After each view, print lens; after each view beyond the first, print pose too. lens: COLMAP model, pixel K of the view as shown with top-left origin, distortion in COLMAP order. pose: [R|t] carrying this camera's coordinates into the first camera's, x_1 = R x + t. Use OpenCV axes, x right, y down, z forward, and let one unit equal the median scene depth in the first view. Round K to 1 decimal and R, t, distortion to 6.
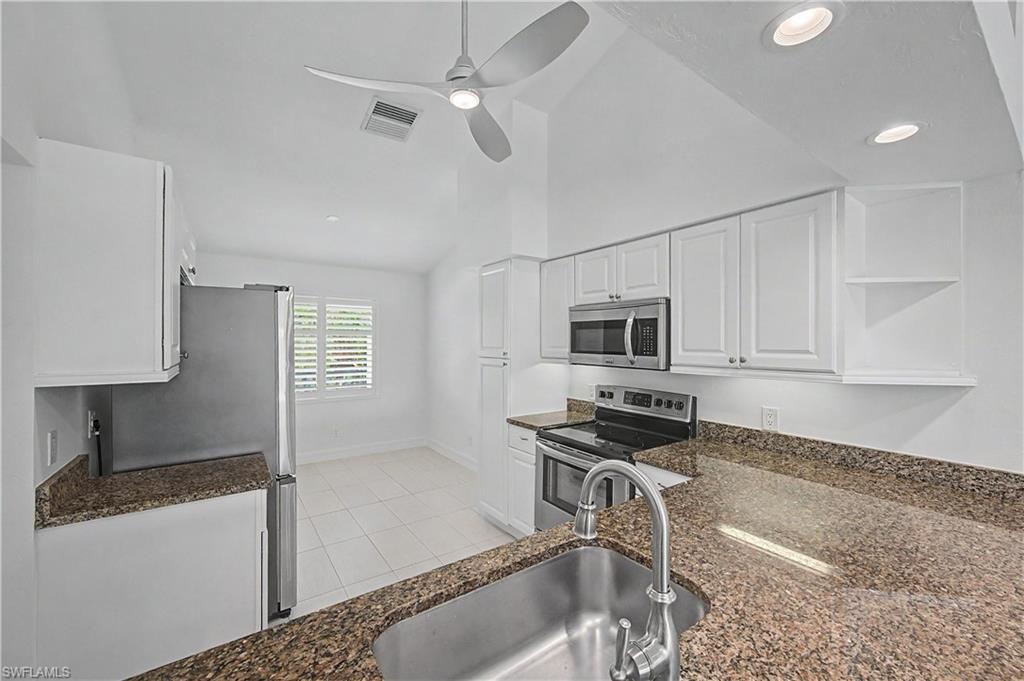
lens RADIAL K [[402.8, 0, 514.2], [0, 402.8, 343.4], [0, 0, 1]] dist [-0.017688, -0.000378]
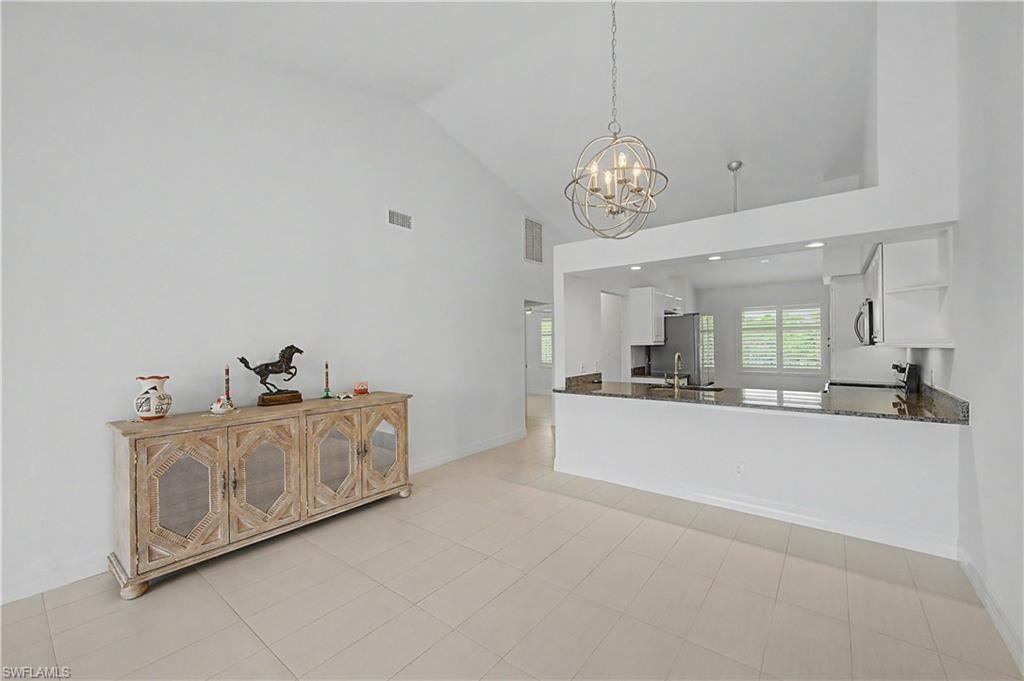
lens RADIAL K [[402.8, 0, 510.2], [0, 402.8, 341.9], [0, 0, 1]] dist [-0.017688, -0.000378]
pose [[0.288434, 0.005740, -0.957483, 2.028028], [-0.011039, 0.999936, 0.002669, 0.079424], [0.957436, 0.009800, 0.288478, -1.198789]]
